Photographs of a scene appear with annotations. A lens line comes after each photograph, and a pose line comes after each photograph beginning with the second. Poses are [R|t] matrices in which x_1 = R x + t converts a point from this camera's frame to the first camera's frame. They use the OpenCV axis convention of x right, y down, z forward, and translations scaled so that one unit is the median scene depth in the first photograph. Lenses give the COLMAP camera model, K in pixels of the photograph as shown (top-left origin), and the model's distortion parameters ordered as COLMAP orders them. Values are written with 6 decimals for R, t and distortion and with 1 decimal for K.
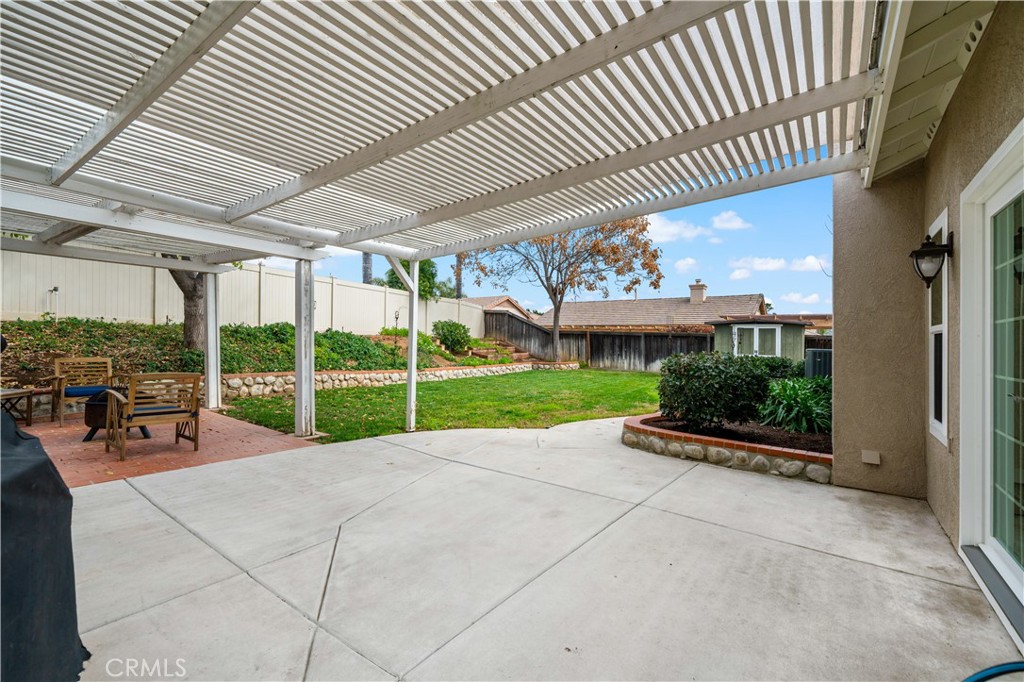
lens RADIAL K [[450.4, 0, 512.0], [0, 450.4, 341.0], [0, 0, 1]] dist [0.015099, 0.000039]
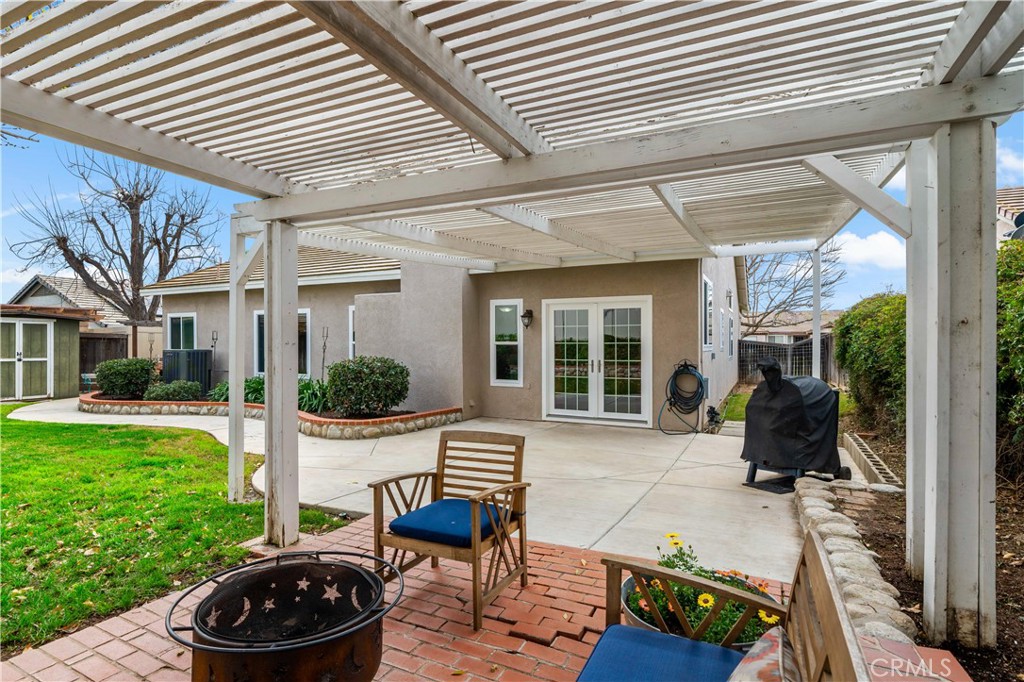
lens RADIAL K [[510.6, 0, 512.0], [0, 510.6, 341.0], [0, 0, 1]] dist [-0.003526, -0.000319]
pose [[-0.160455, -0.007089, 0.987018, -1.527450], [-0.012283, 0.999911, 0.005185, -0.044953], [-0.986967, -0.011291, -0.160528, 1.157090]]
